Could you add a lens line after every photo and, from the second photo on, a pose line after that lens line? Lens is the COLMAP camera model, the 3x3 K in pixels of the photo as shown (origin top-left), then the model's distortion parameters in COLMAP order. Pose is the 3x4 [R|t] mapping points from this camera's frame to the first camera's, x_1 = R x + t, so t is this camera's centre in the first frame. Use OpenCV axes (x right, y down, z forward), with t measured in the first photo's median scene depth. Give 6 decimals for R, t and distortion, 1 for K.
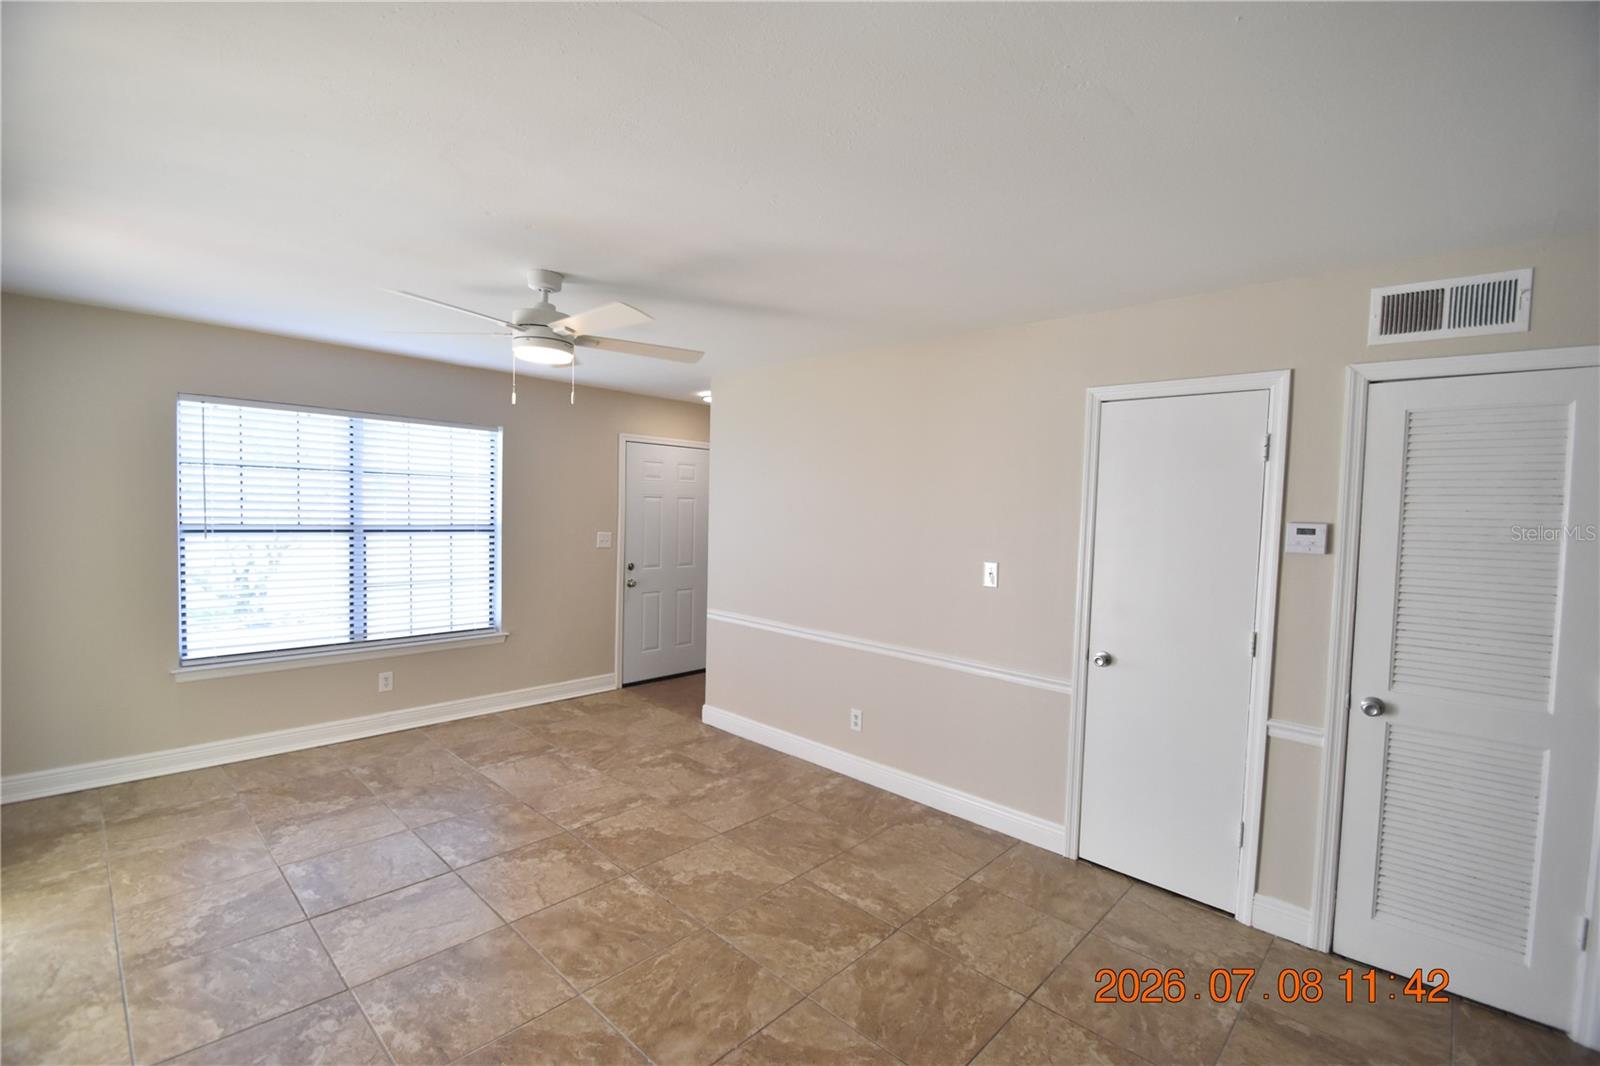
lens RADIAL K [[698.0, 0, 793.8], [0, 698.0, 541.8], [0, 0, 1]] dist [0.015172, -0.018770]
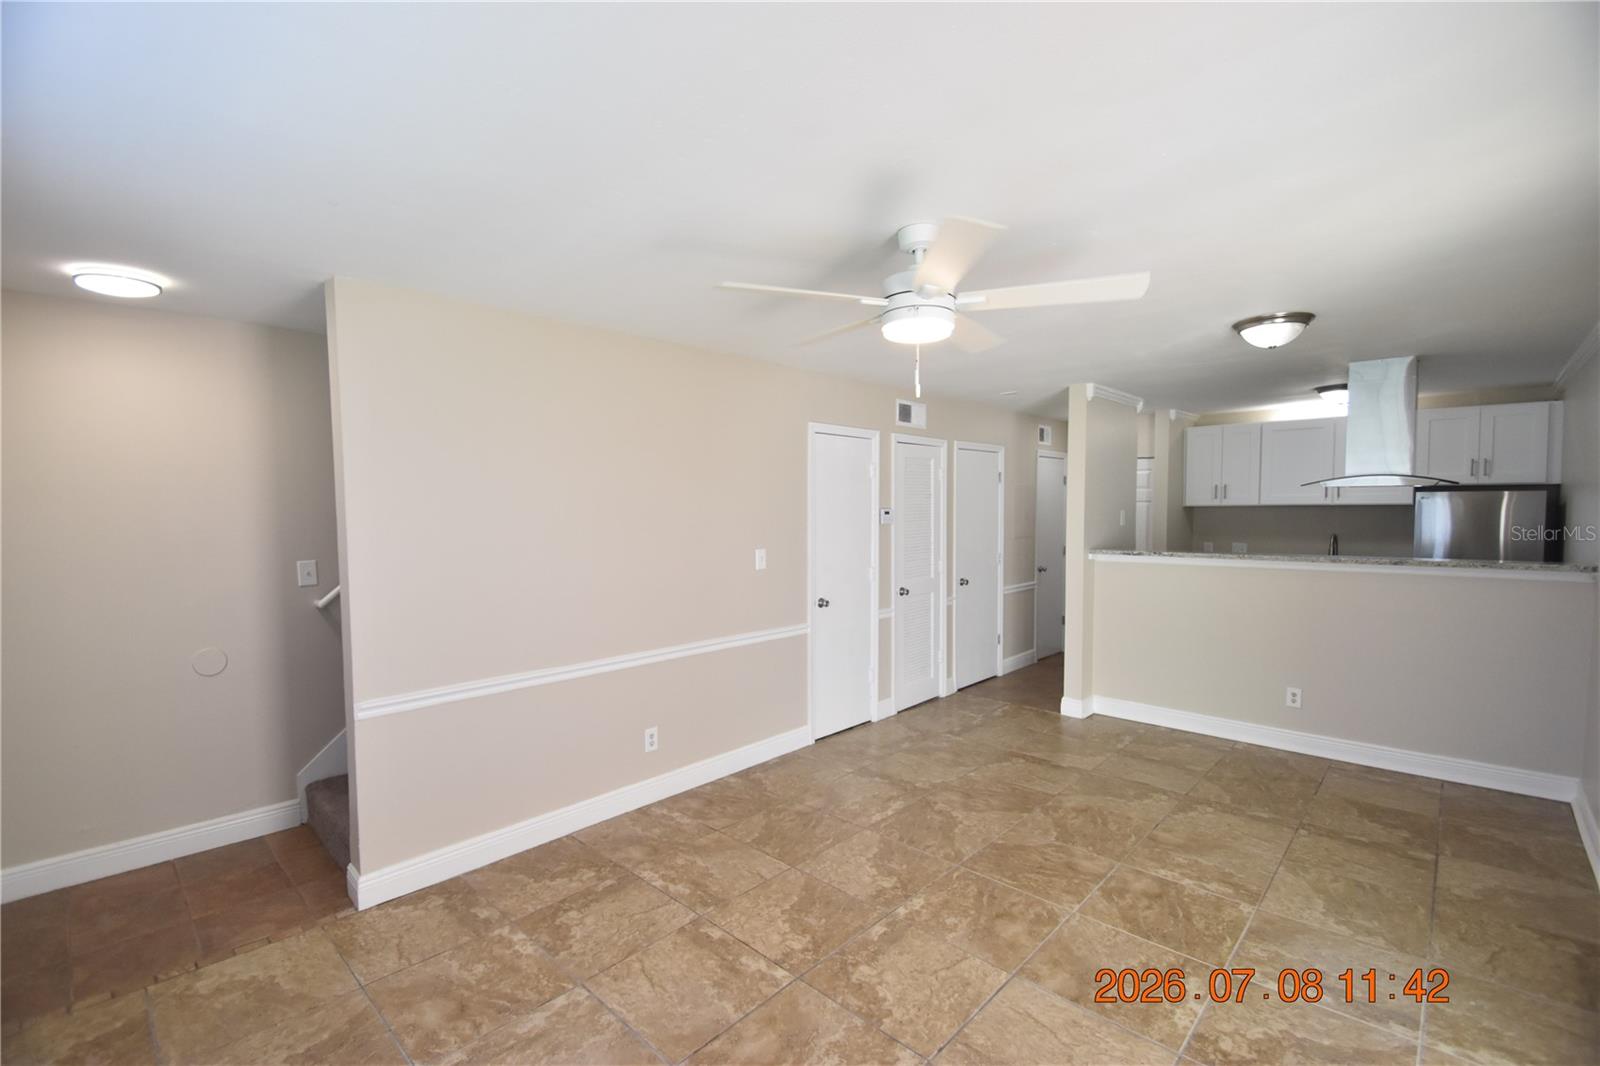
lens RADIAL K [[698.0, 0, 793.8], [0, 698.0, 541.8], [0, 0, 1]] dist [0.015172, -0.018770]
pose [[0.003814, -0.079446, 0.996832, -0.915111], [0.057695, 0.995196, 0.079095, -0.075624], [-0.998327, 0.057210, 0.008379, 0.894437]]
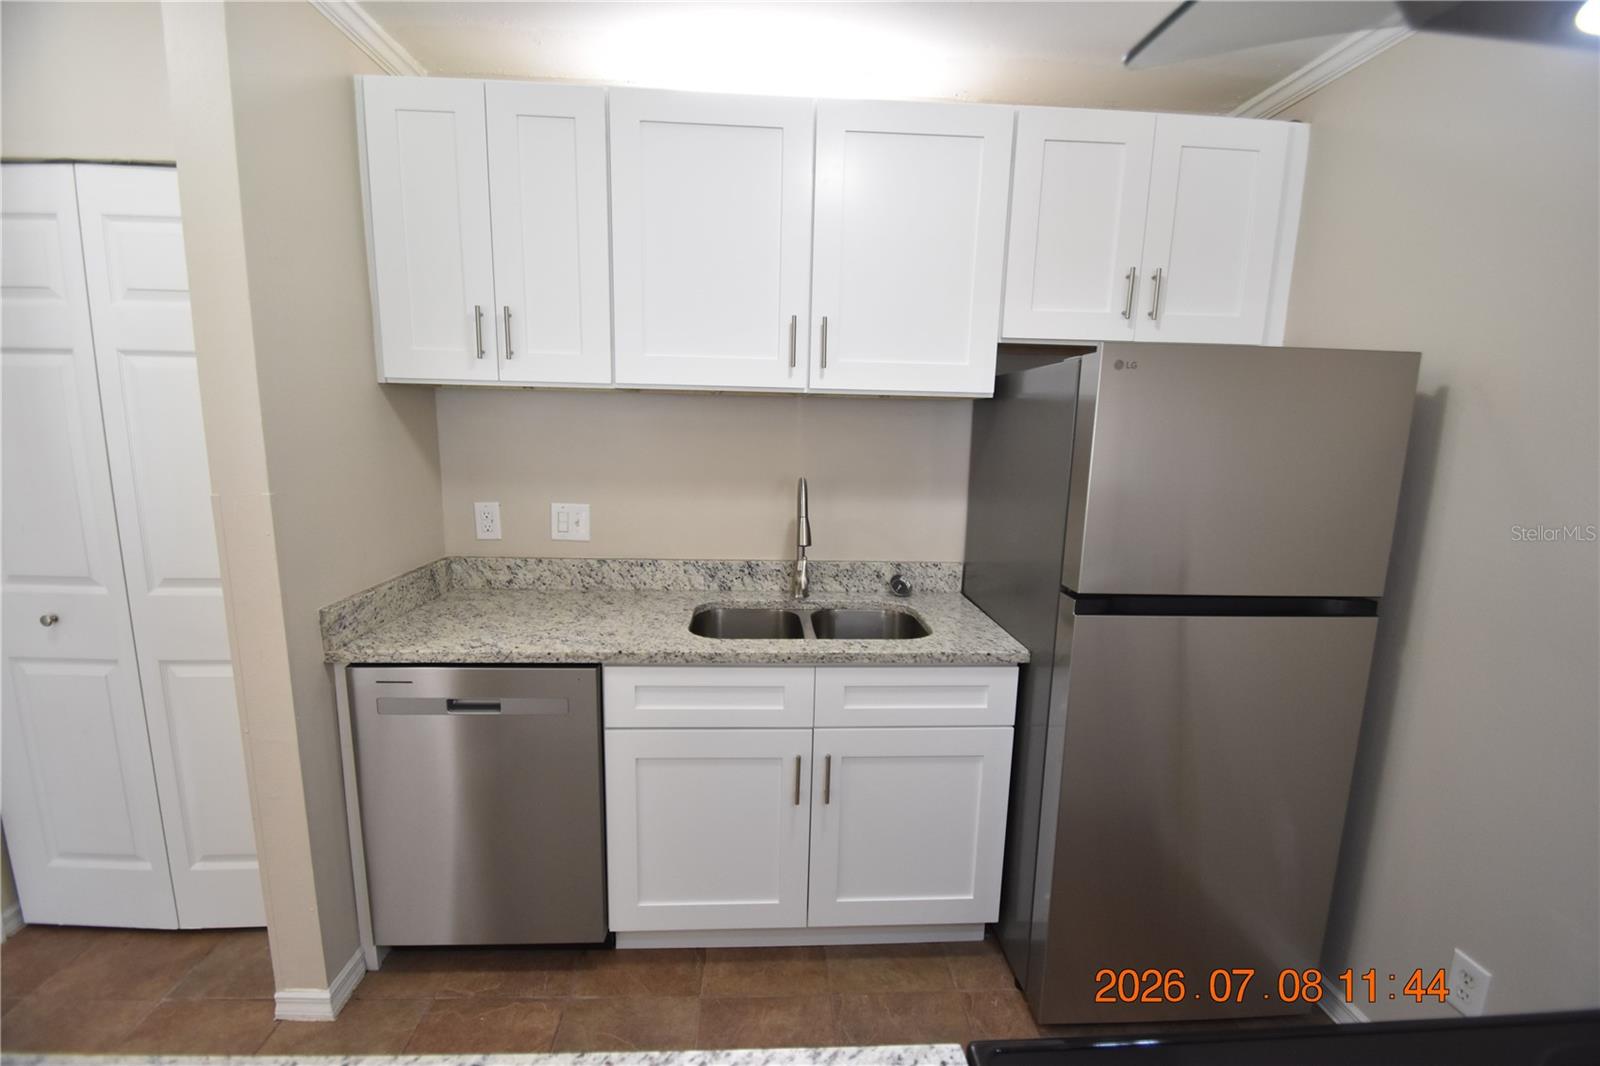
lens RADIAL K [[698.0, 0, 793.8], [0, 698.0, 541.8], [0, 0, 1]] dist [0.015172, -0.018770]
pose [[-0.727044, -0.163394, 0.666866, 0.416156], [-0.009591, 0.973593, 0.228090, 0.034764], [-0.686524, 0.159436, -0.709412, 0.012498]]
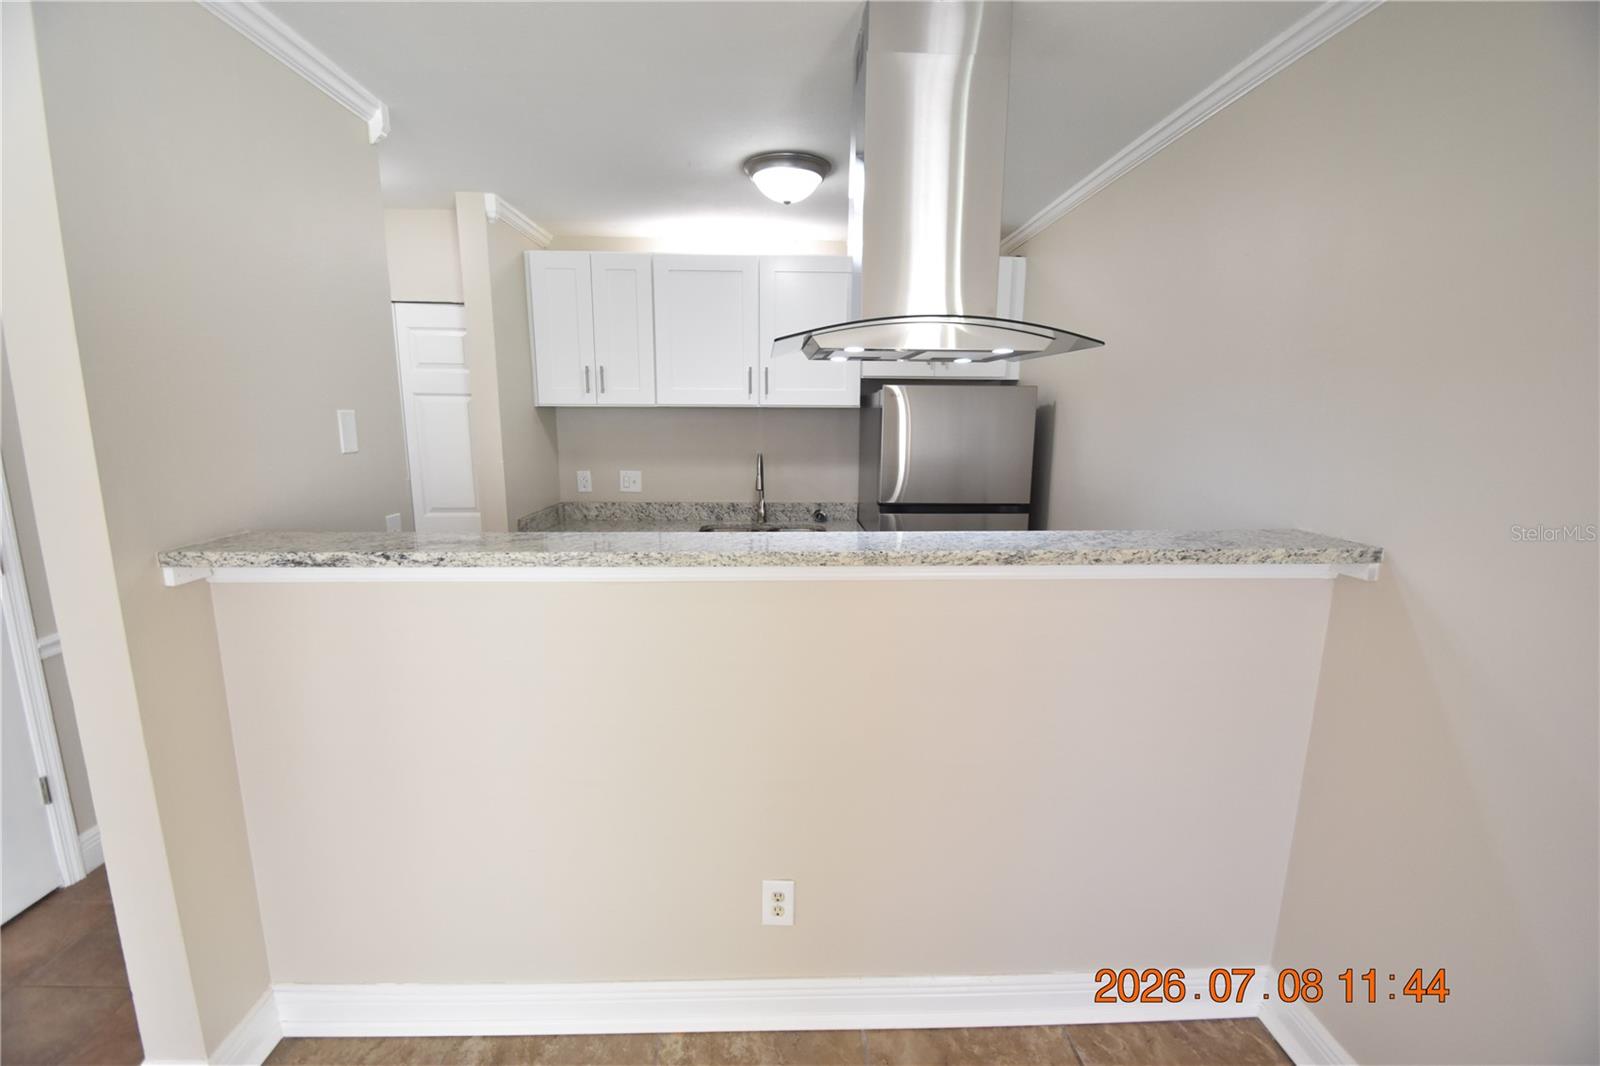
lens RADIAL K [[702.4, 0, 797.2], [0, 702.4, 546.4], [0, 0, 1]] dist [0.001747, -0.008289]
pose [[-0.713922, -0.163284, 0.680922, 0.012712], [0.008528, 0.970332, 0.241625, -0.004874], [-0.700174, 0.178308, -0.691349, 0.311402]]
